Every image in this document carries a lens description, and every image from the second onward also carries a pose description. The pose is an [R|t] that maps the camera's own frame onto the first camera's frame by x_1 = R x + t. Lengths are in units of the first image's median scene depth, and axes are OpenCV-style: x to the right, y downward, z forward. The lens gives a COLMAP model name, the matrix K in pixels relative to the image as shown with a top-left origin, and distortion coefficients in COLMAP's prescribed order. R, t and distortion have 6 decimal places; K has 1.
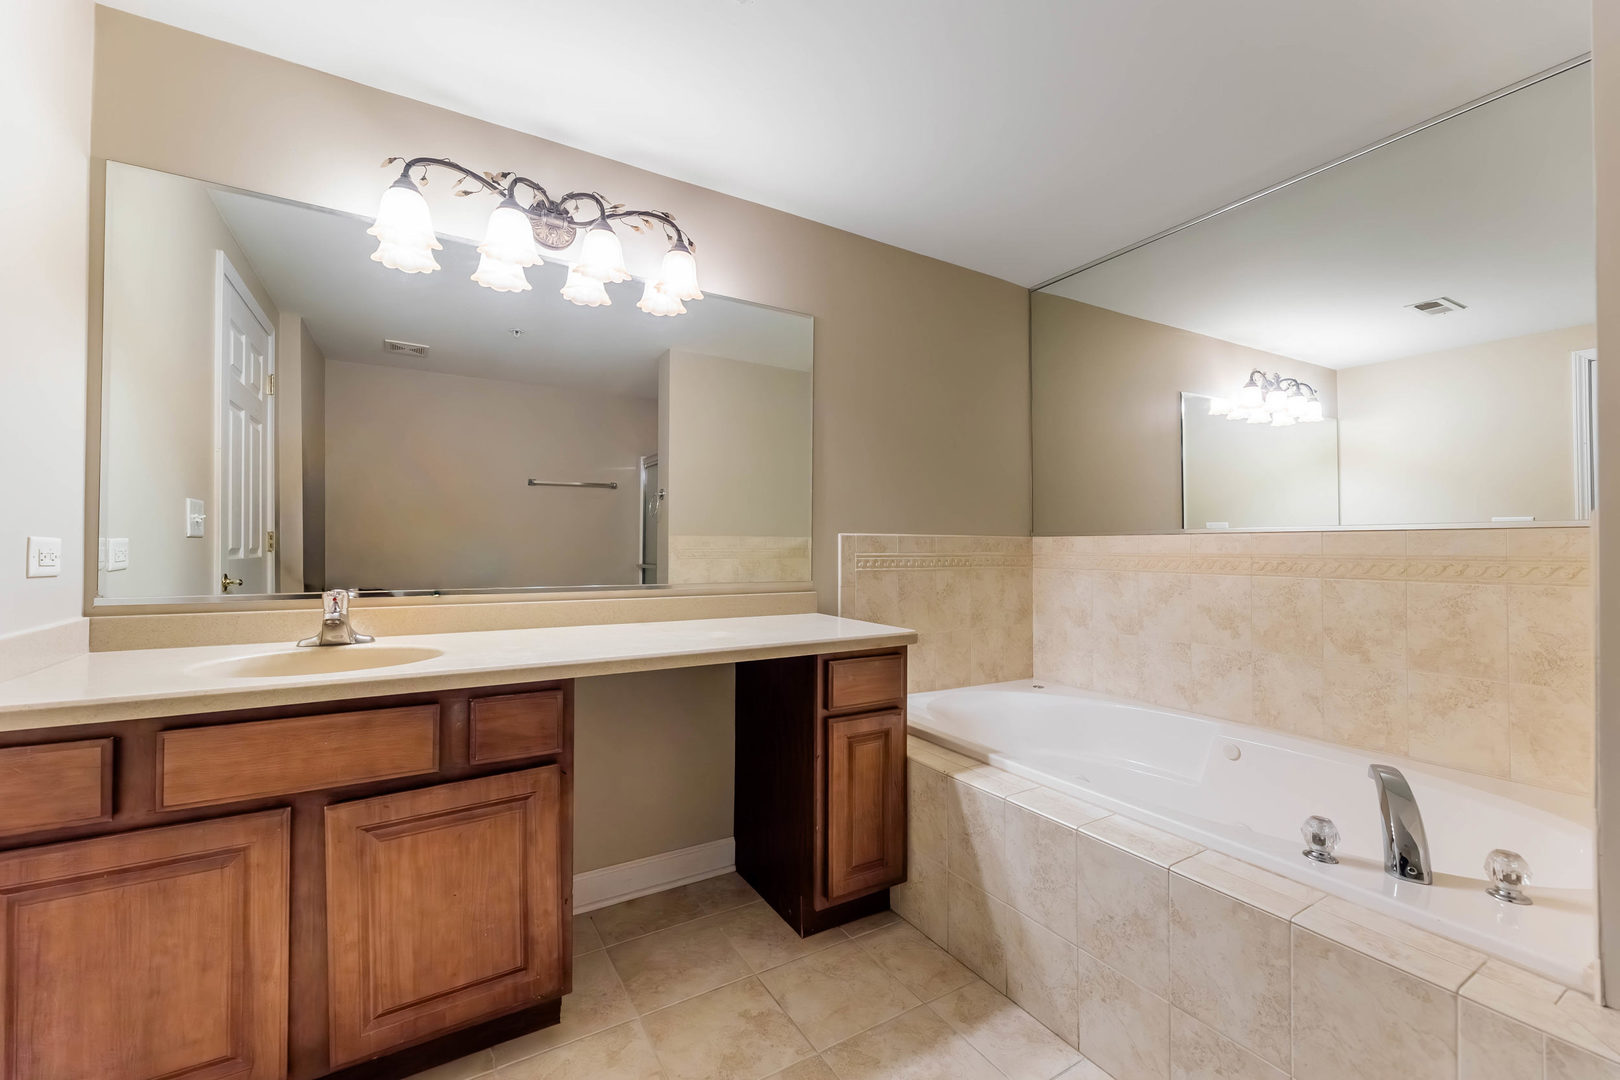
lens RADIAL K [[653.1, 0, 810.0], [0, 653.1, 540.0], [0, 0, 1]] dist [-0.002423, -0.000384]
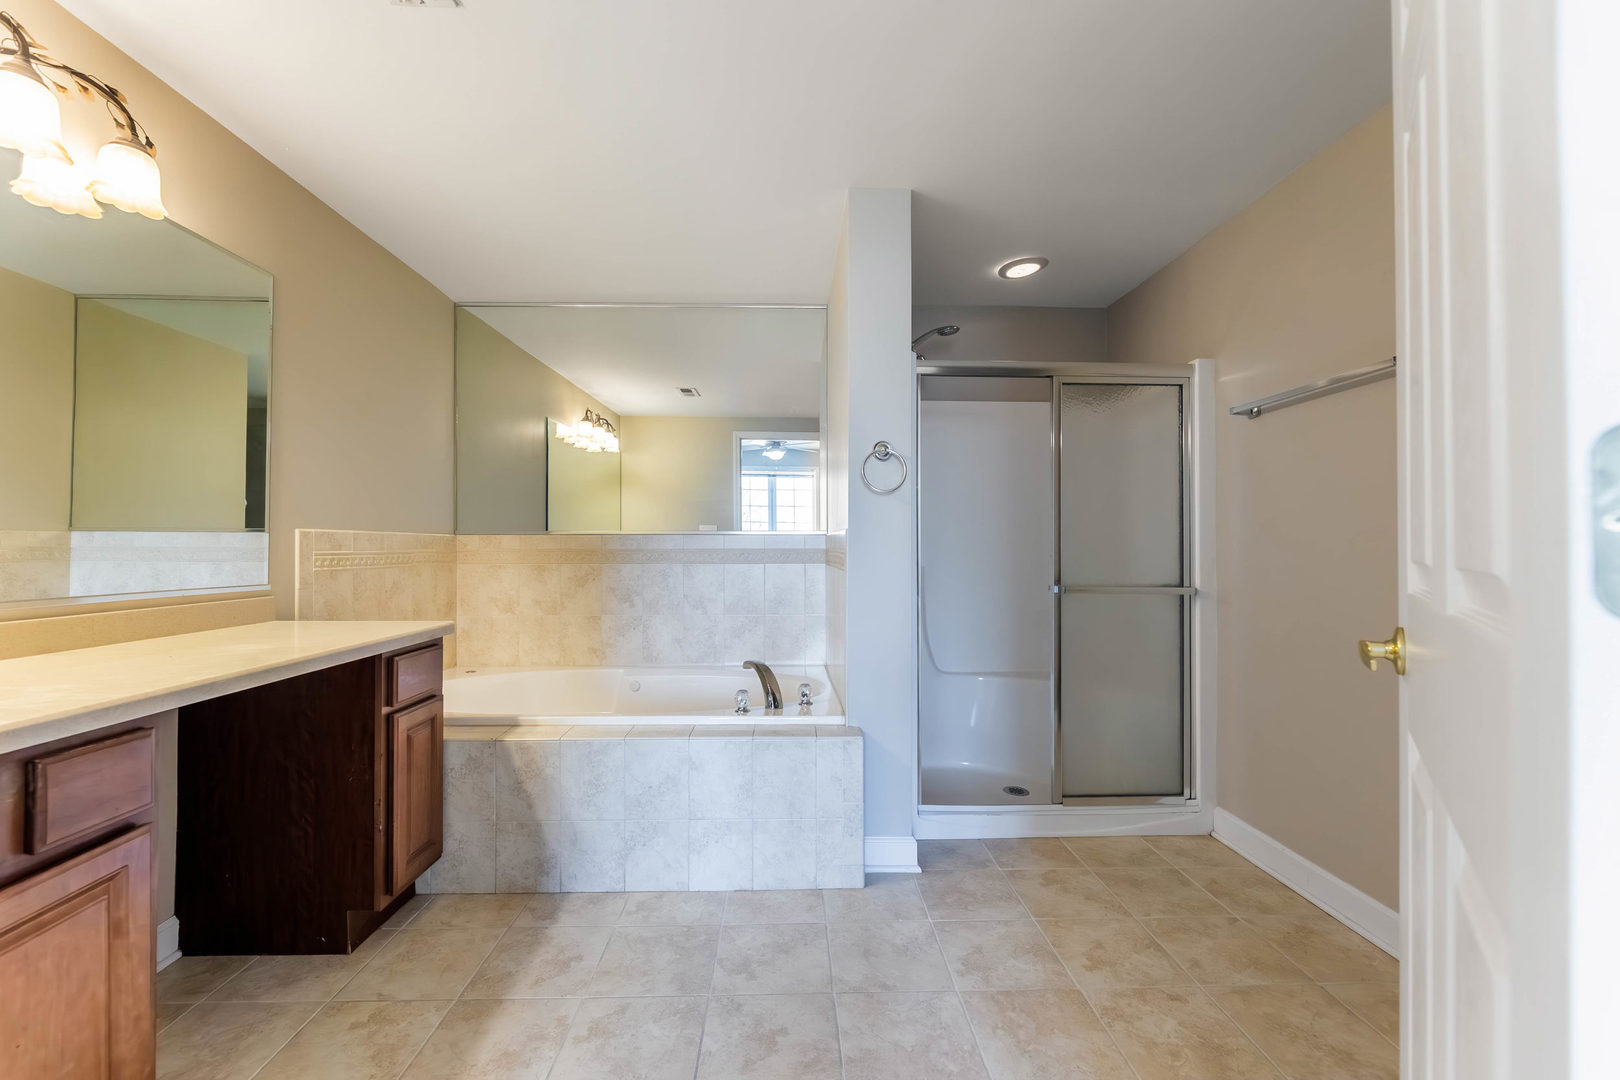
lens RADIAL K [[653.1, 0, 810.0], [0, 653.1, 540.0], [0, 0, 1]] dist [-0.002423, -0.000384]
pose [[0.483634, 0.006442, 0.875246, -0.497460], [-0.009284, 0.999954, -0.002230, 0.000786], [-0.875221, -0.007047, 0.483672, -0.043086]]
